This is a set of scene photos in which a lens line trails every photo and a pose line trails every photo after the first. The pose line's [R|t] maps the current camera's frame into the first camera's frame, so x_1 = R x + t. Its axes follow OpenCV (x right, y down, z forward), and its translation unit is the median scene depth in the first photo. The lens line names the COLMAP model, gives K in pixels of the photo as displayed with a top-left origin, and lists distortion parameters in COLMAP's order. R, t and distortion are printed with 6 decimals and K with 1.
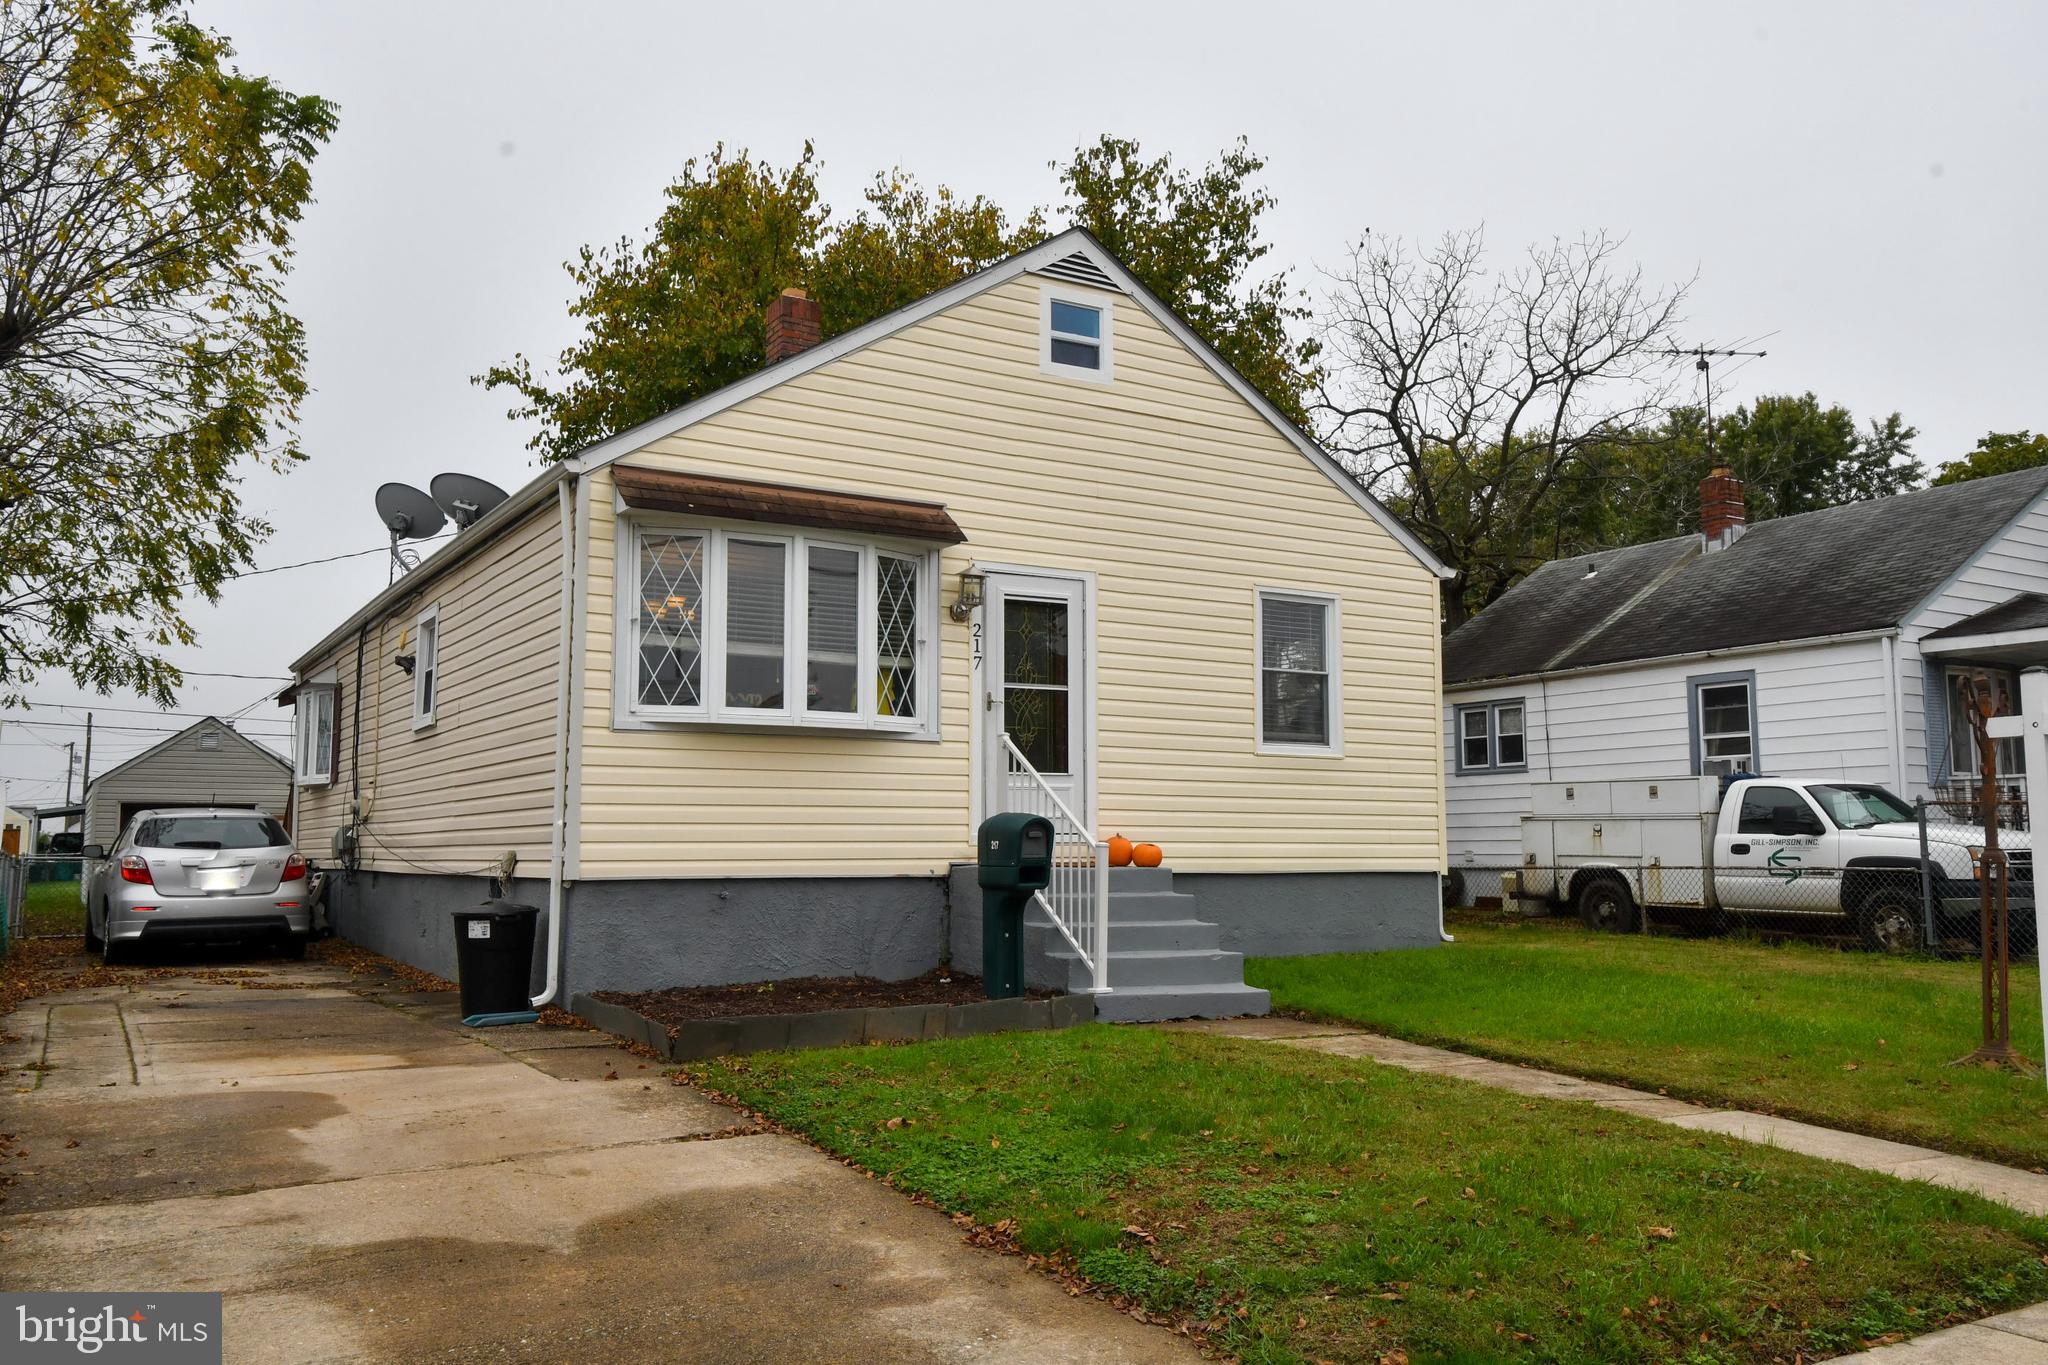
lens RADIAL K [[1627.9, 0, 1022.2], [0, 1627.9, 689.4], [0, 0, 1]] dist [0.031769, 0.002330]
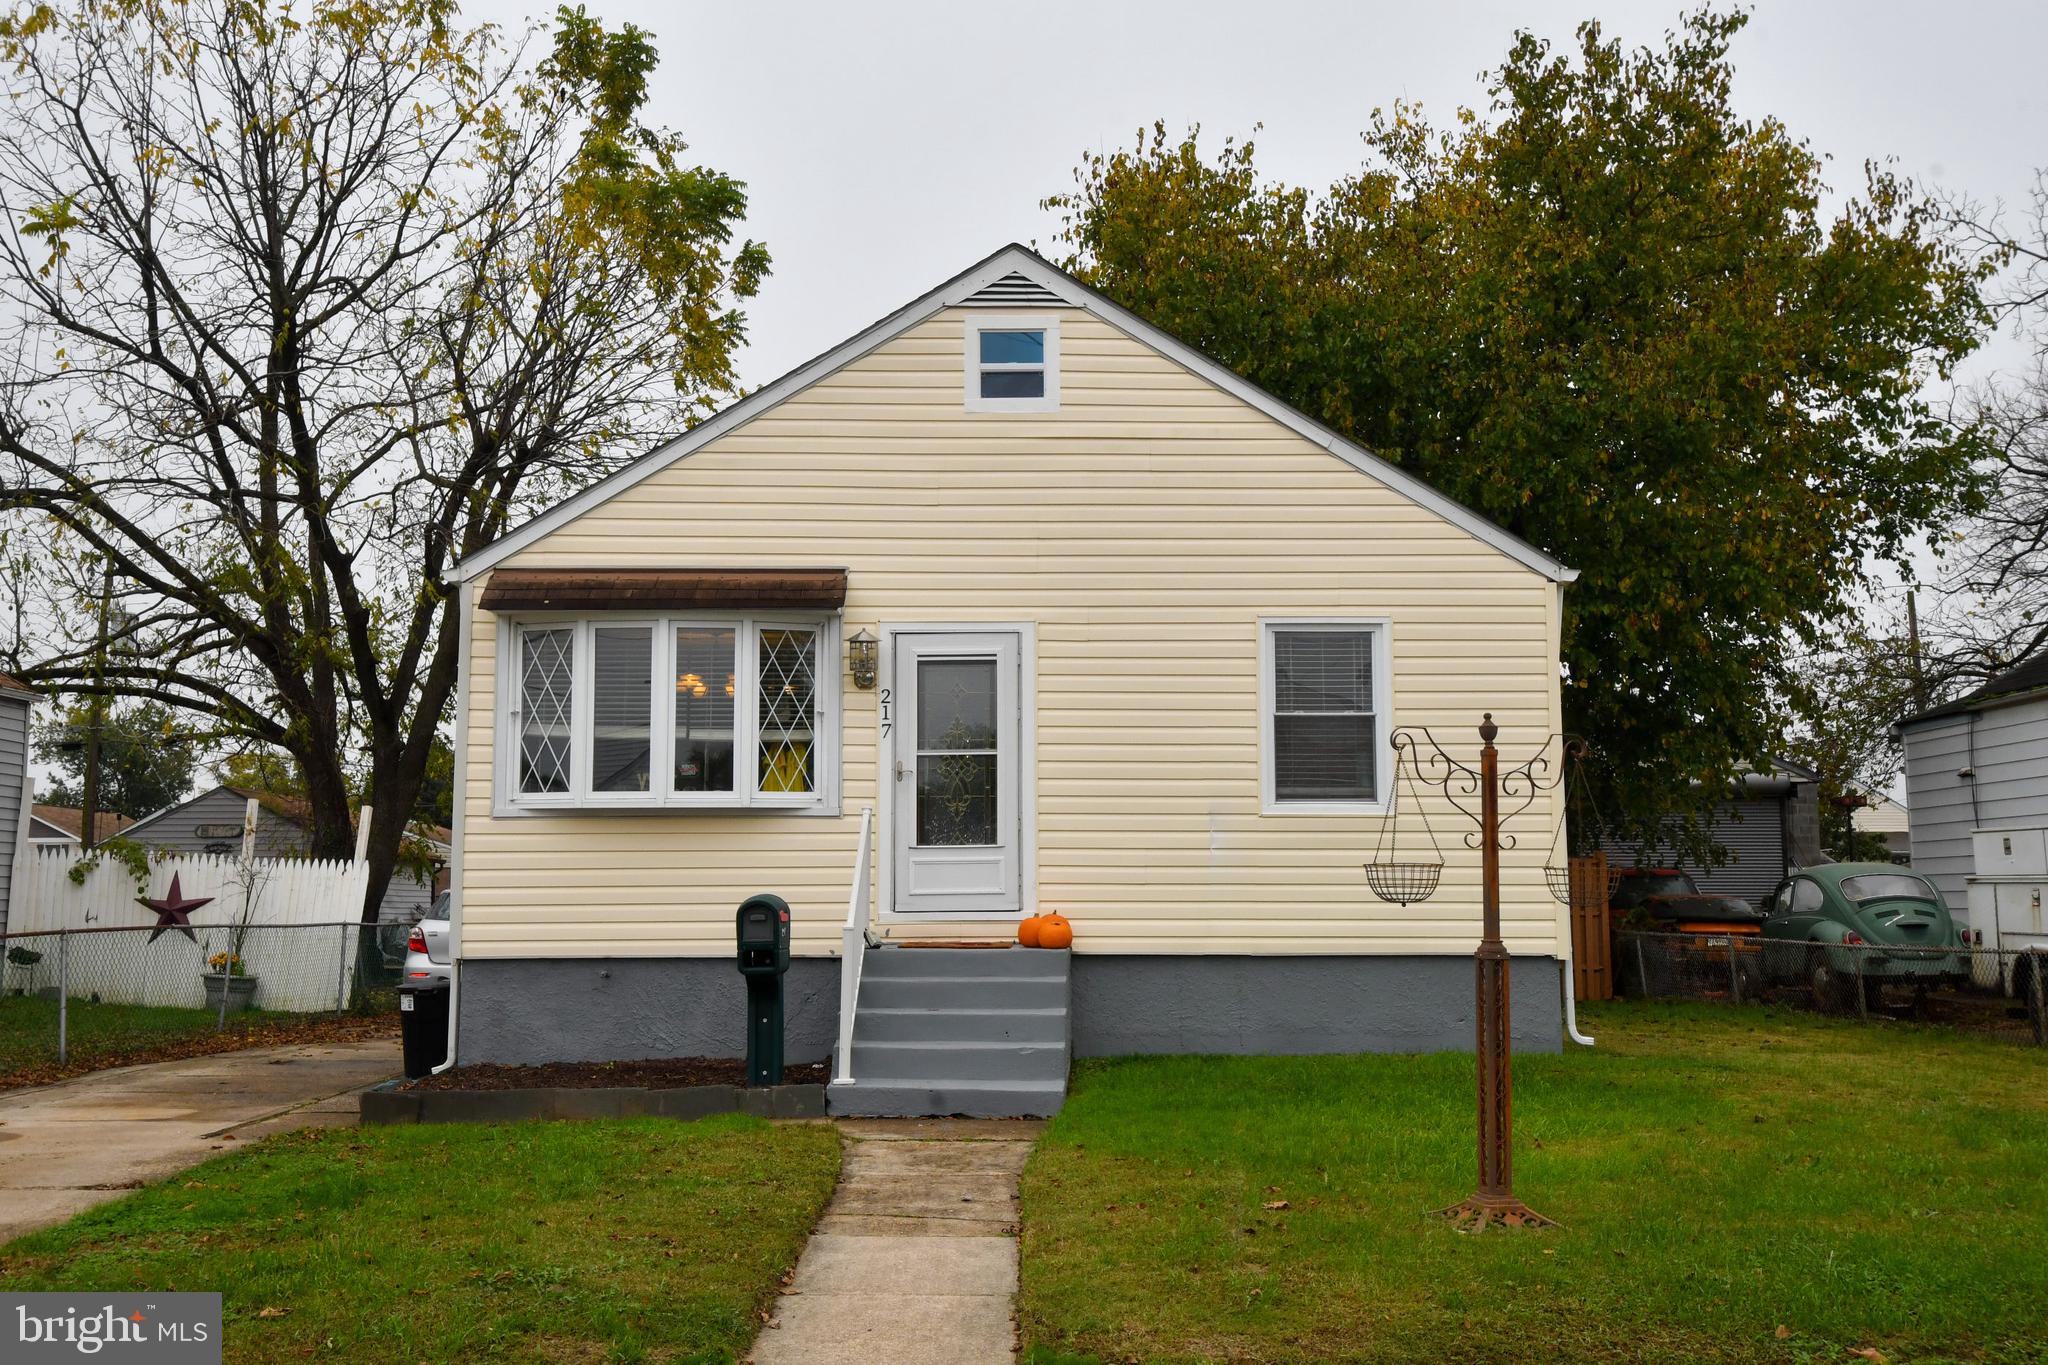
lens RADIAL K [[1990.7, 0, 1026.1], [0, 1990.7, 675.3], [0, 0, 1]] dist [0.058033, 0.000000]
pose [[0.860760, -0.059929, -0.505470, 0.645341], [0.052116, 0.998202, -0.029600, -0.010178], [0.506336, -0.000865, 0.862336, 0.042950]]
